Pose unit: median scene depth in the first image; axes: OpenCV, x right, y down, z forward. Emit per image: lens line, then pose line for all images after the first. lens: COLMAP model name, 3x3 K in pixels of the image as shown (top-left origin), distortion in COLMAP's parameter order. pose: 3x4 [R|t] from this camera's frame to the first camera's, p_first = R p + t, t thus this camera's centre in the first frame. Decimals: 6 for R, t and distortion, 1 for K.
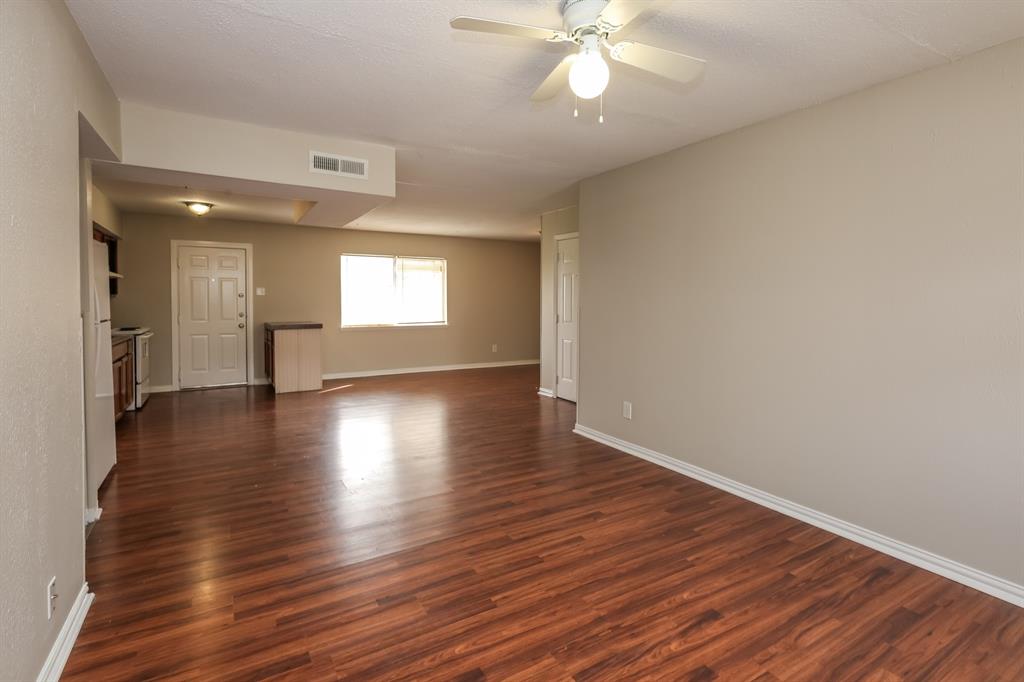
lens RADIAL K [[500.1, 0, 515.0], [0, 500.1, 311.4], [0, 0, 1]] dist [-0.002220, -0.002770]
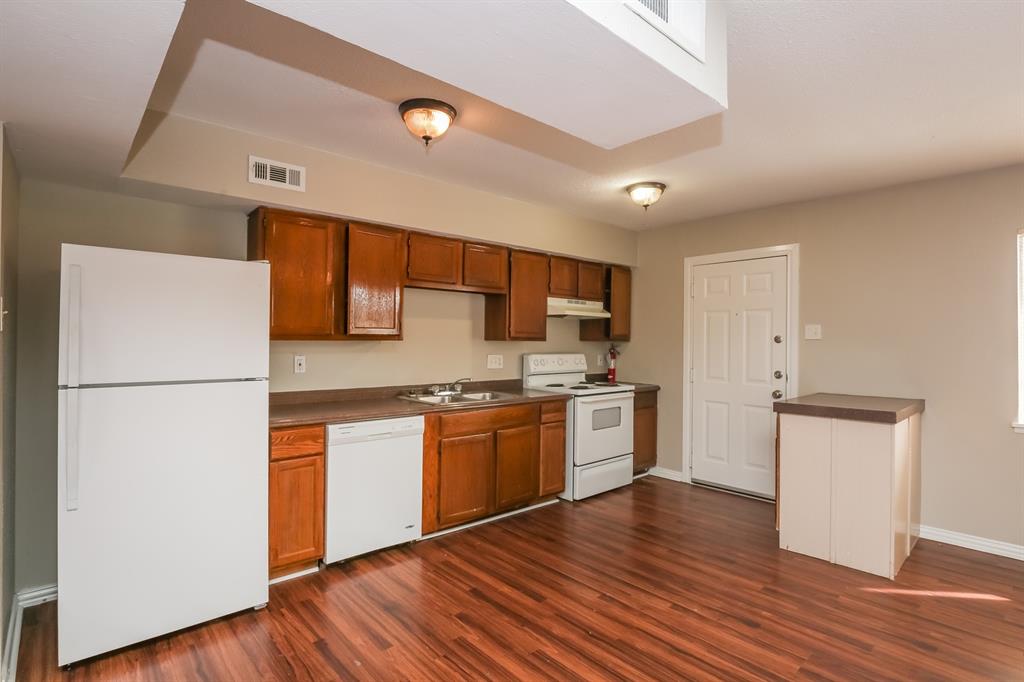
lens RADIAL K [[500.1, 0, 517.9], [0, 500.1, 339.6], [0, 0, 1]] dist [-0.002220, -0.002770]
pose [[0.195793, -0.005152, -0.980632, -0.079919], [-0.024936, 0.999637, -0.010230, -0.023181], [0.980328, 0.026456, 0.195593, 0.771603]]
